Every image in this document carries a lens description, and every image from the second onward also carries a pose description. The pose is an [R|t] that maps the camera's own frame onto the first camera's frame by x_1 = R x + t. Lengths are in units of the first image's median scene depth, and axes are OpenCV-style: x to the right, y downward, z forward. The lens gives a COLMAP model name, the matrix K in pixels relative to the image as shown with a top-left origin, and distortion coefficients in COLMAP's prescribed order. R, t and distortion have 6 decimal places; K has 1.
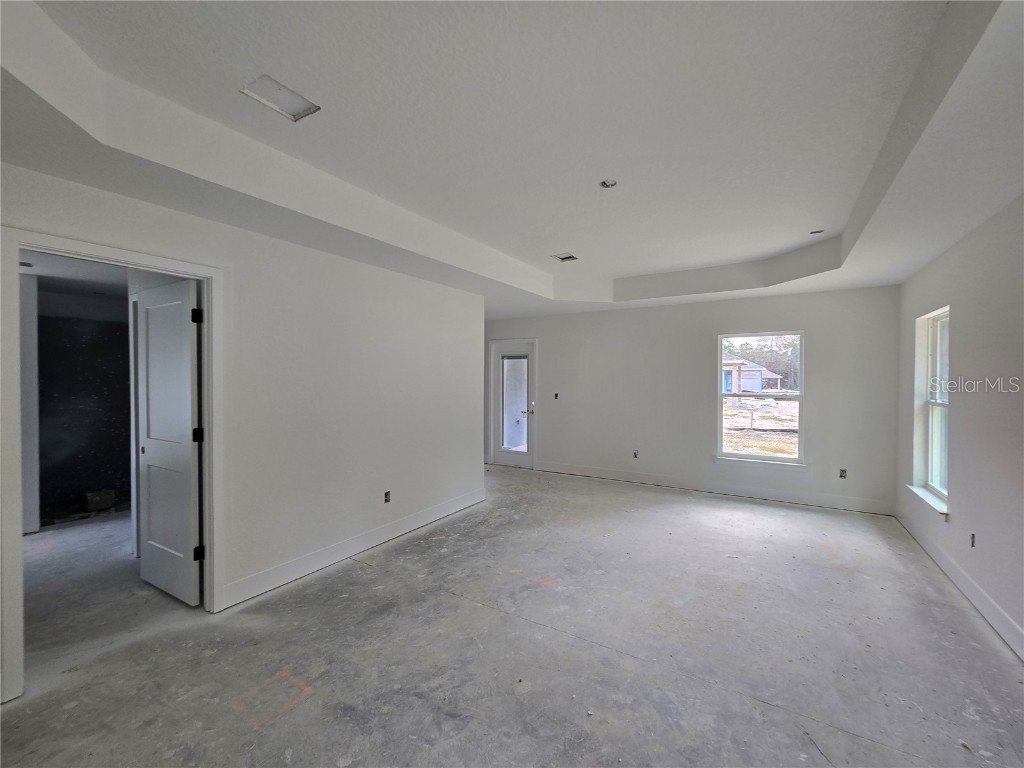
lens RADIAL K [[431.0, 0, 512.5], [0, 431.0, 382.6], [0, 0, 1]] dist [-0.000866, 0.000054]
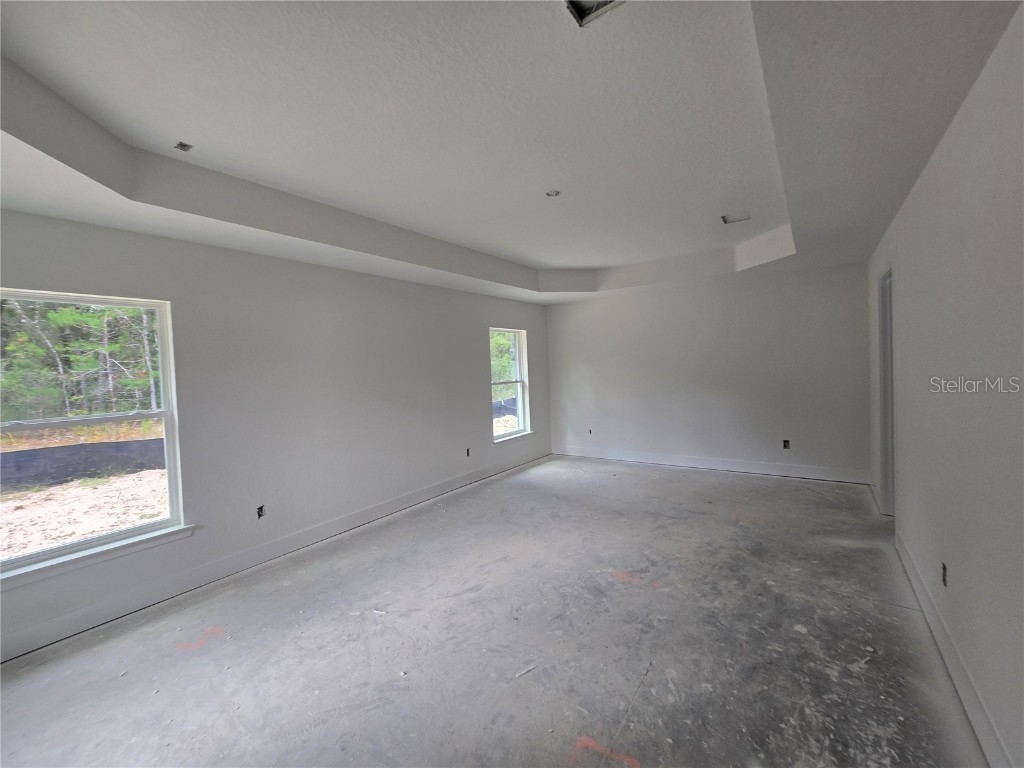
lens RADIAL K [[431.0, 0, 512.9], [0, 431.0, 383.6], [0, 0, 1]] dist [-0.000866, 0.000054]
pose [[-0.997211, 0.037506, 0.064519, 0.240512], [0.040790, 0.997898, 0.050360, -0.022503], [-0.062495, 0.052851, -0.996645, 1.892460]]
